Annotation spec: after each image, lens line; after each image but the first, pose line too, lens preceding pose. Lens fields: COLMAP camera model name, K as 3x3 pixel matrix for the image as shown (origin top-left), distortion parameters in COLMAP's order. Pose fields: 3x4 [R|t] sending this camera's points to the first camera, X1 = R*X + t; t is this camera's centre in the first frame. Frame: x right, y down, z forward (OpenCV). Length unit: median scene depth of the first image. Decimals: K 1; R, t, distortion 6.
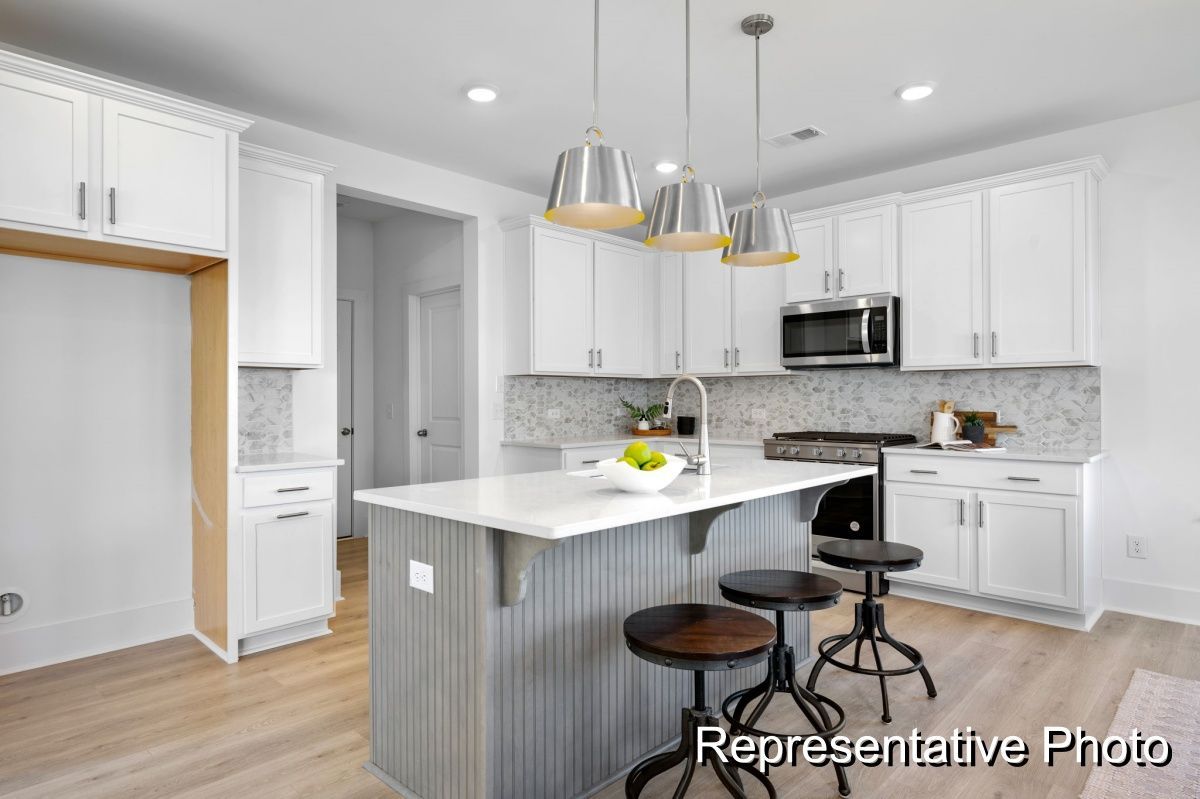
lens RADIAL K [[679.7, 0, 603.8], [0, 679.7, 401.6], [0, 0, 1]] dist [-0.004206, 0.004699]
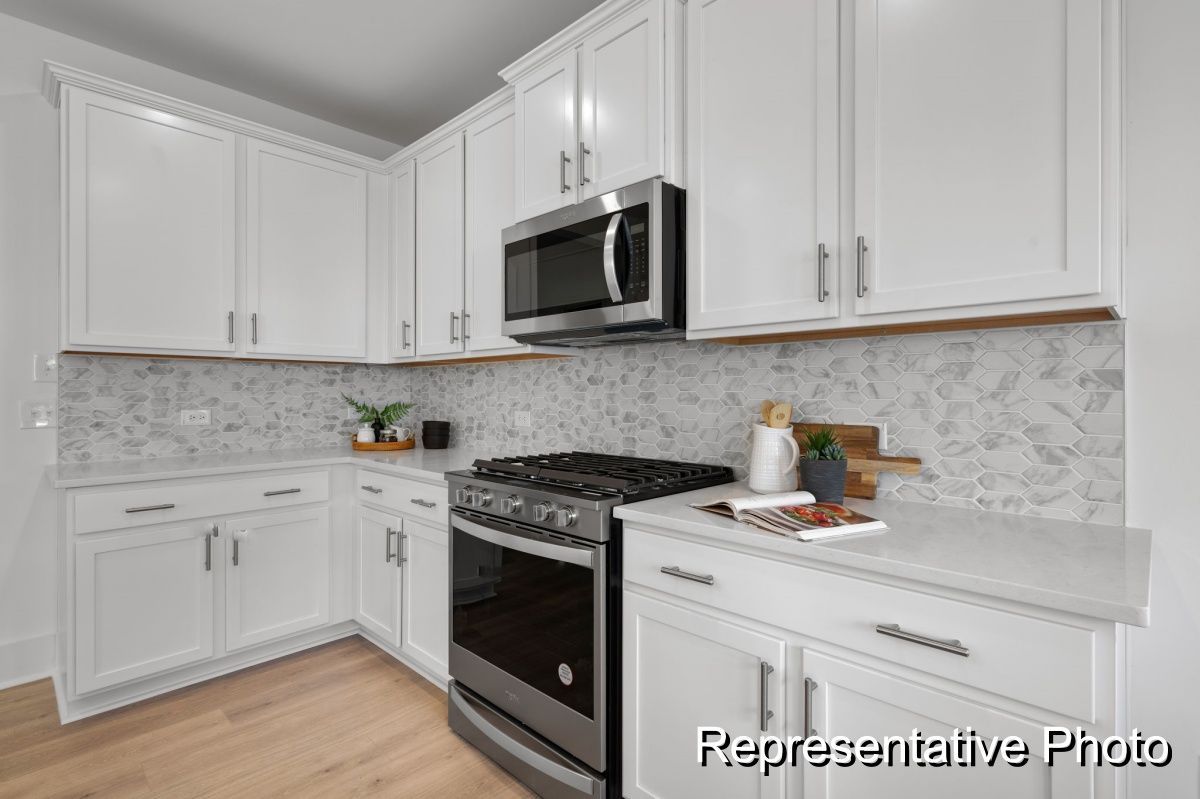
lens RADIAL K [[581.6, 0, 594.0], [0, 581.6, 397.0], [0, 0, 1]] dist [-0.001554, 0.003845]
pose [[0.999814, 0.004781, -0.018664, 0.387128], [-0.004760, 0.999988, 0.001150, -0.004330], [0.018669, -0.001061, 0.999825, 0.592999]]
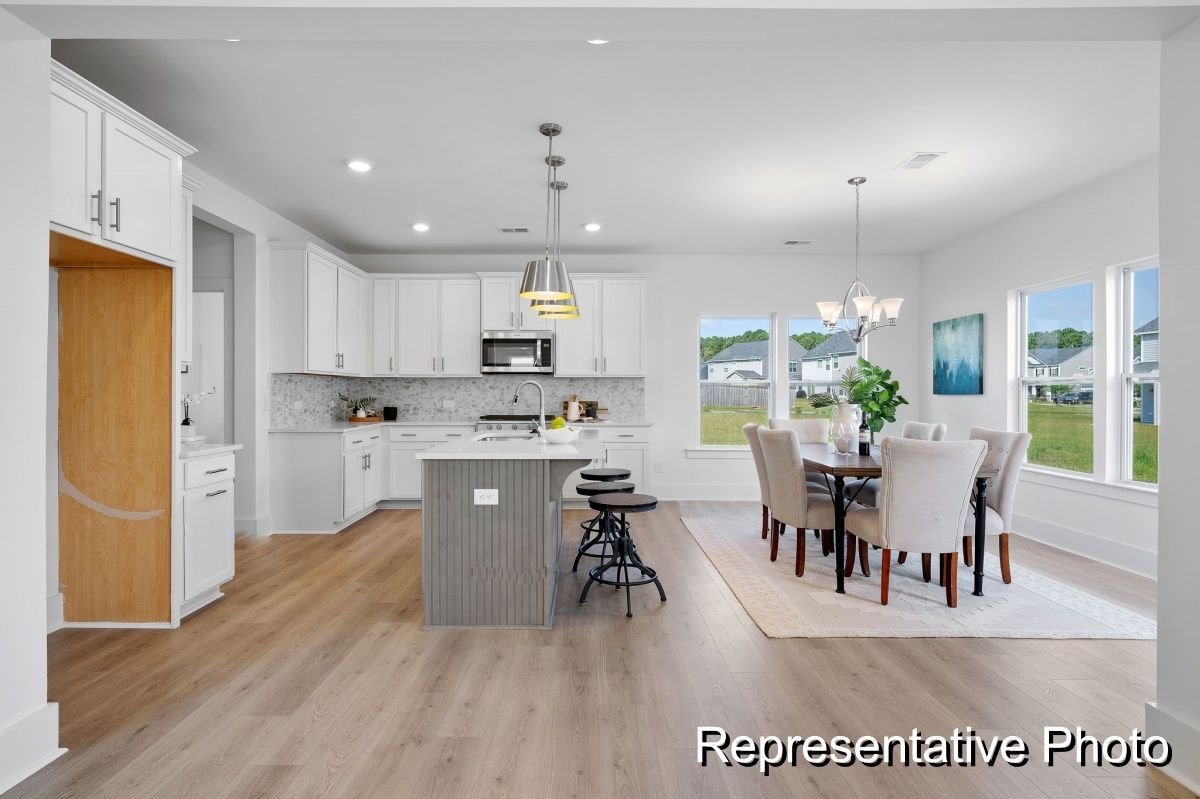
lens RADIAL K [[581.6, 0, 581.4], [0, 581.6, 410.0], [0, 0, 1]] dist [-0.001554, 0.003845]
pose [[0.735758, -0.016068, 0.677054, -0.506796], [-0.002009, 0.999662, 0.025907, -0.001741], [-0.677242, -0.020422, 0.735477, -0.115948]]
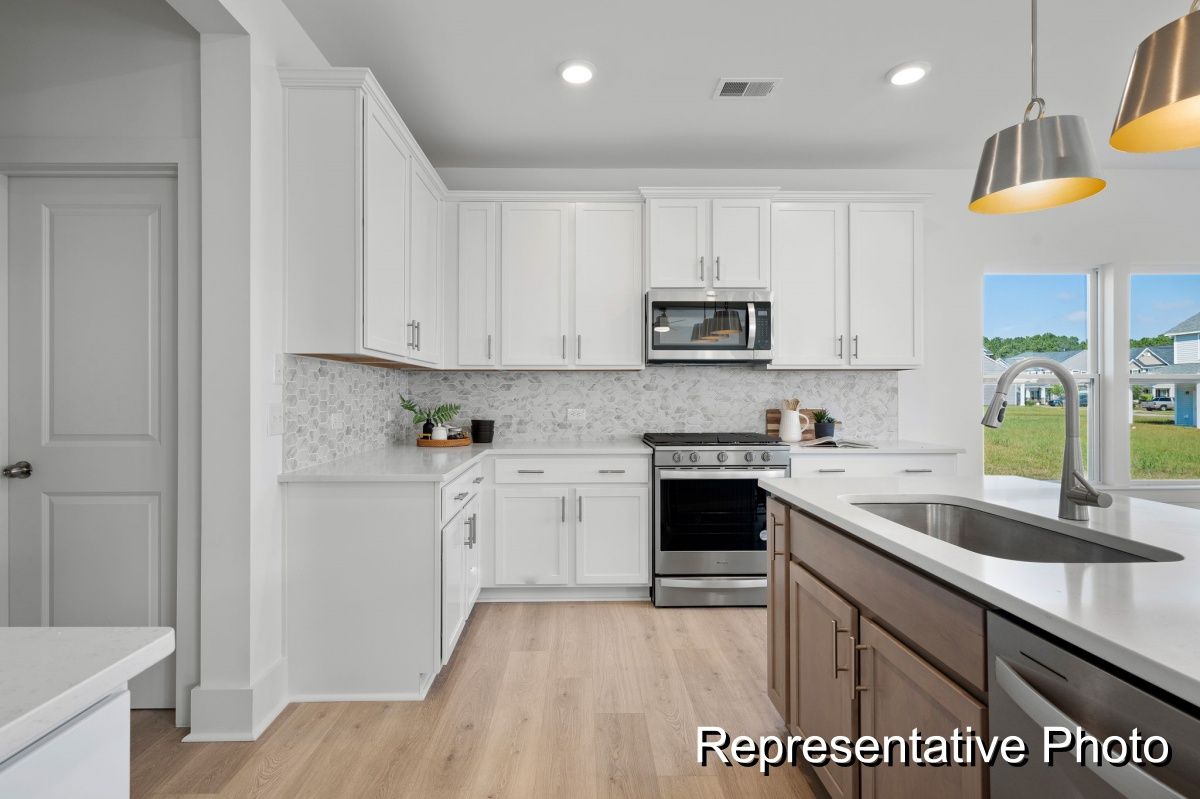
lens RADIAL K [[581.6, 0, 594.5], [0, 581.6, 398.8], [0, 0, 1]] dist [-0.001554, 0.003845]
pose [[0.712509, 0.000164, 0.701663, -0.349048], [0.002794, 0.999991, -0.003071, 0.000150], [-0.701658, 0.004148, 0.712502, 0.584294]]
